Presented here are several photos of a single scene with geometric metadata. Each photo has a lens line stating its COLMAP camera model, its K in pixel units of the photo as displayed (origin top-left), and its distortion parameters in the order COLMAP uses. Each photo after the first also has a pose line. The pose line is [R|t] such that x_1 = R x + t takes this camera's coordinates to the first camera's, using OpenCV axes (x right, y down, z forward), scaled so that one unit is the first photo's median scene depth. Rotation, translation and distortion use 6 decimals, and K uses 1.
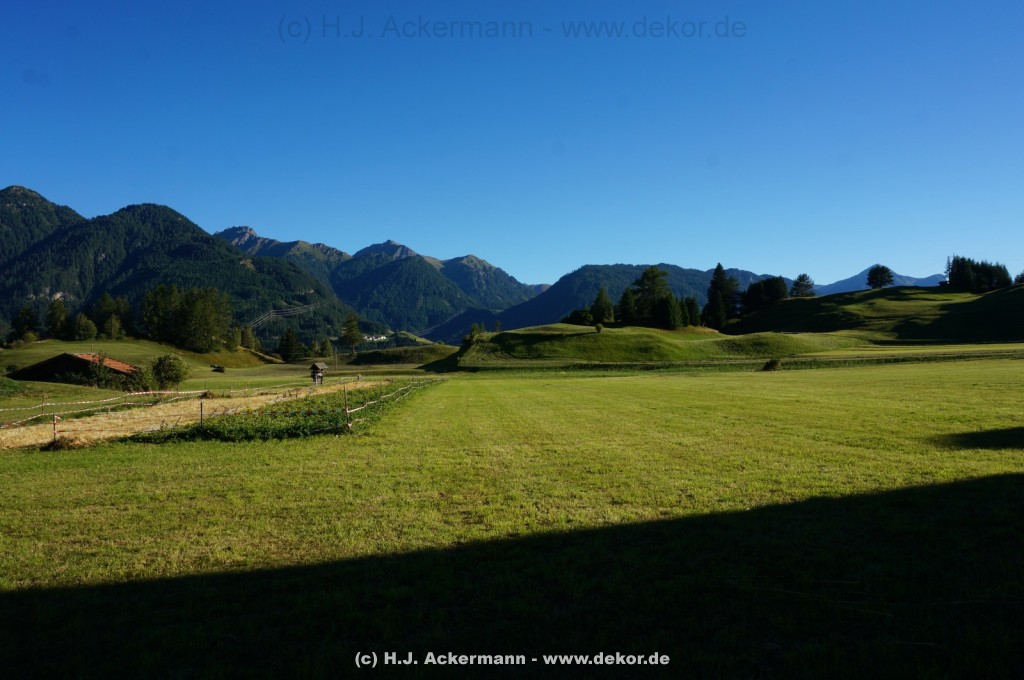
lens RADIAL K [[727.9, 0, 496.4], [0, 727.9, 340.9], [0, 0, 1]] dist [-0.005340, 0.002134]
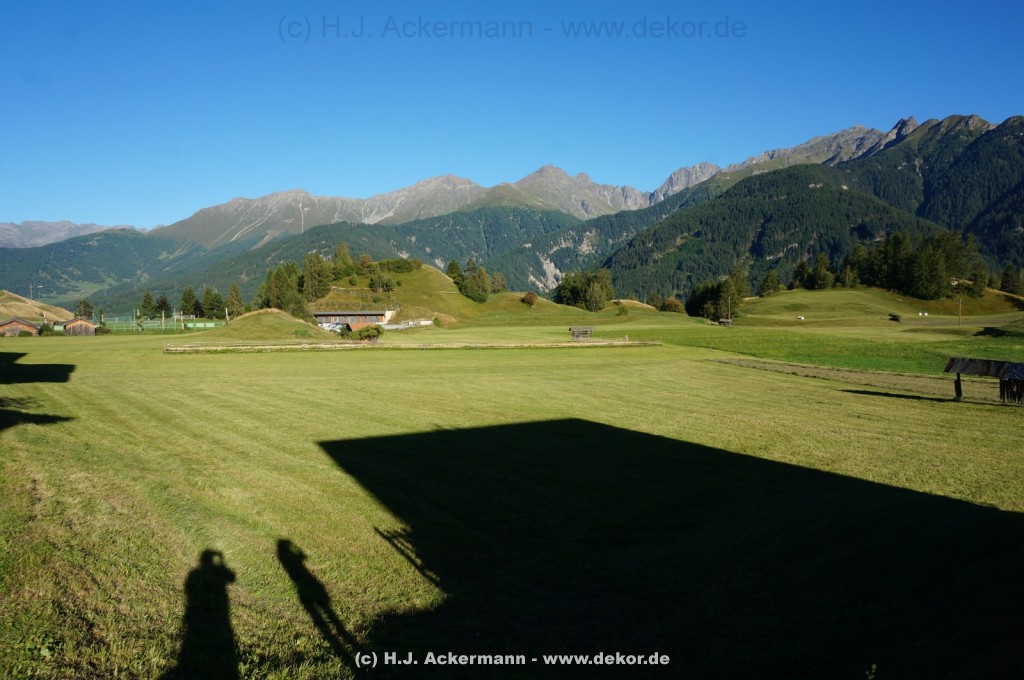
lens RADIAL K [[727.9, 0, 496.4], [0, 727.9, 340.9], [0, 0, 1]] dist [-0.005340, 0.002134]
pose [[0.249305, 0.059099, -0.966620, 0.130443], [0.037464, 0.996800, 0.070606, -0.005972], [0.967700, -0.053816, 0.246294, 0.060625]]
